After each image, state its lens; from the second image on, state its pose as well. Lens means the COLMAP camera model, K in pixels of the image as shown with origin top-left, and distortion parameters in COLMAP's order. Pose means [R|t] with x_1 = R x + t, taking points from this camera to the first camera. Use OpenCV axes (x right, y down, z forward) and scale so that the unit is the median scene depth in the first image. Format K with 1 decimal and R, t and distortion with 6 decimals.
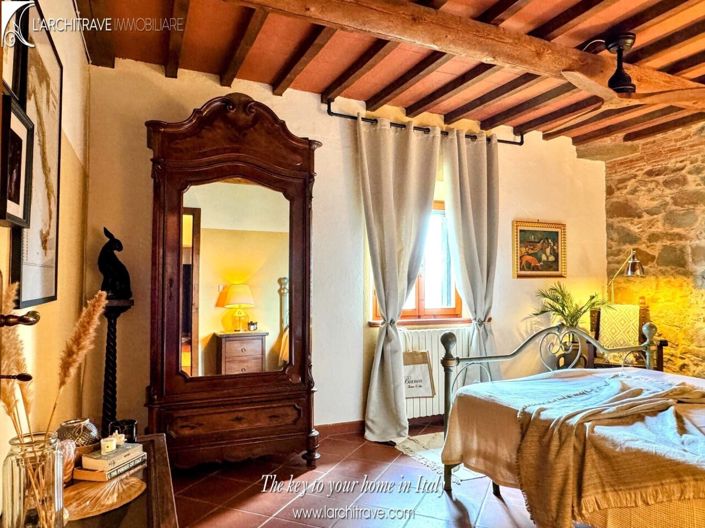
lens RADIAL K [[484.6, 0, 352.5], [0, 484.6, 264.0], [0, 0, 1]] dist [0.005172, 0.002272]
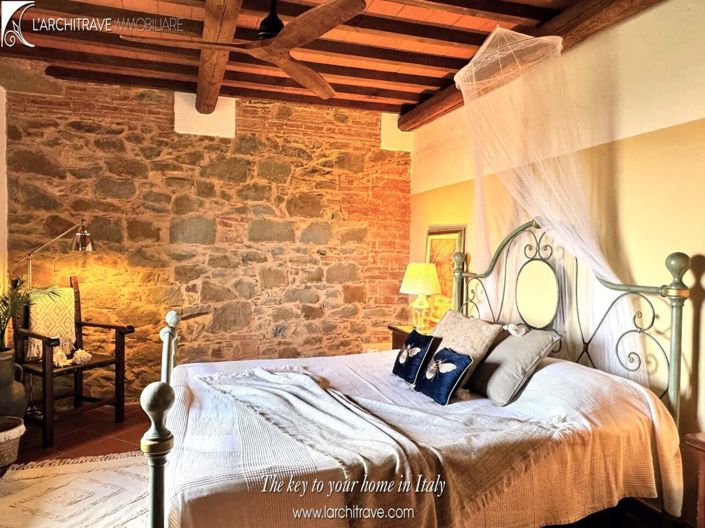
lens RADIAL K [[484.6, 0, 352.5], [0, 484.6, 264.0], [0, 0, 1]] dist [0.005172, 0.002272]
pose [[0.117965, -0.025748, 0.992684, -0.158260], [-0.051259, 0.998173, 0.031981, -0.004295], [-0.991694, -0.054657, 0.116429, 0.438547]]
